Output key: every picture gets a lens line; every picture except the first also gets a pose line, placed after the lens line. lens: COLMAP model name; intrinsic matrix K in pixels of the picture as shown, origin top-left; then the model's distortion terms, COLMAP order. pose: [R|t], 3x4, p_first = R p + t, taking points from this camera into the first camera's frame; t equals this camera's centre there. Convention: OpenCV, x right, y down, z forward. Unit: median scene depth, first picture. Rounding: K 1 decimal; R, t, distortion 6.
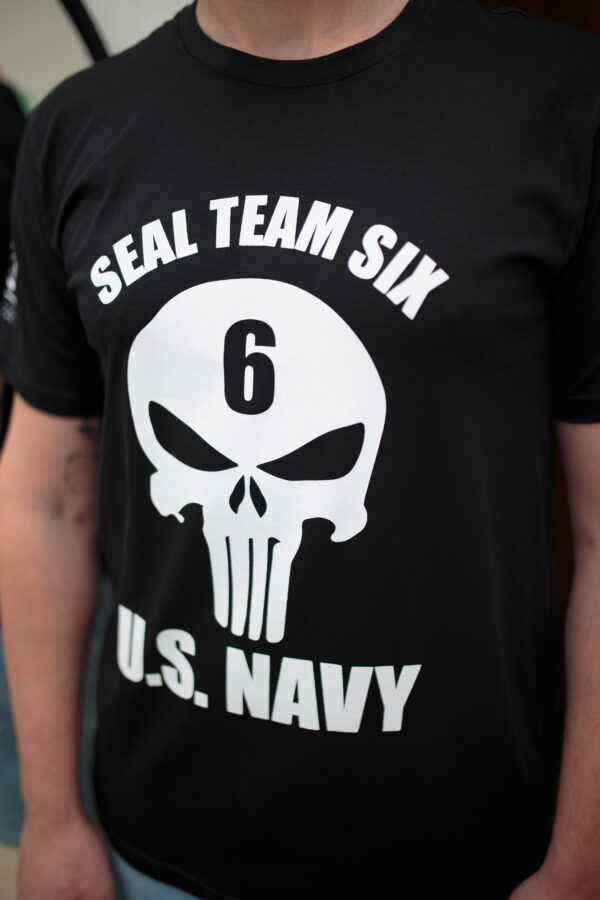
lens RADIAL K [[931.5, 0, 331.8], [0, 931.5, 449.4], [0, 0, 1]] dist [-0.097268, 0.513960]
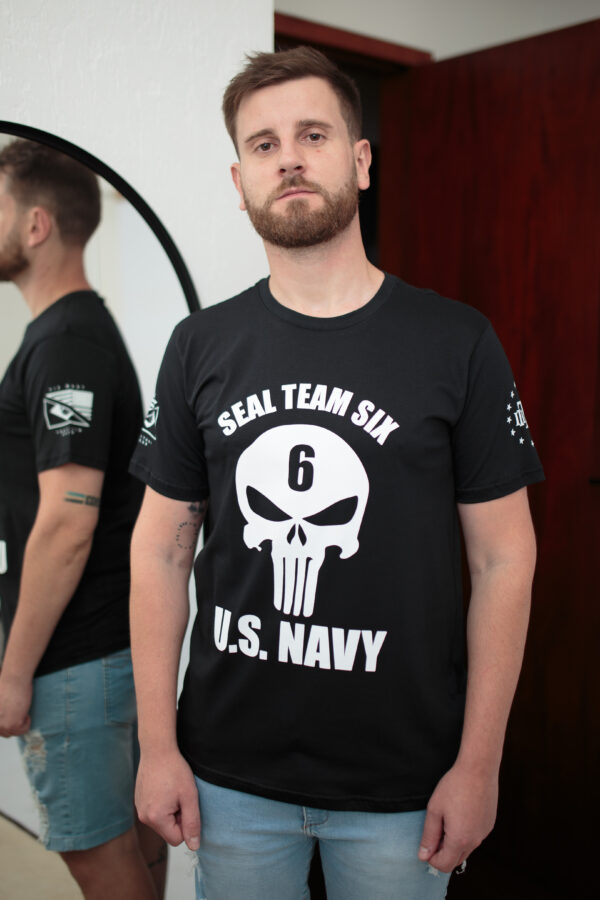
lens RADIAL K [[904.1, 0, 300.0], [0, 904.1, 450.0], [0, 0, 1]] dist [-0.001075, -0.000783]
pose [[0.999906, 0.012779, -0.005023, -0.077122], [-0.013340, 0.990760, -0.134970, 0.130517], [0.003252, 0.135024, 0.990837, -0.896281]]
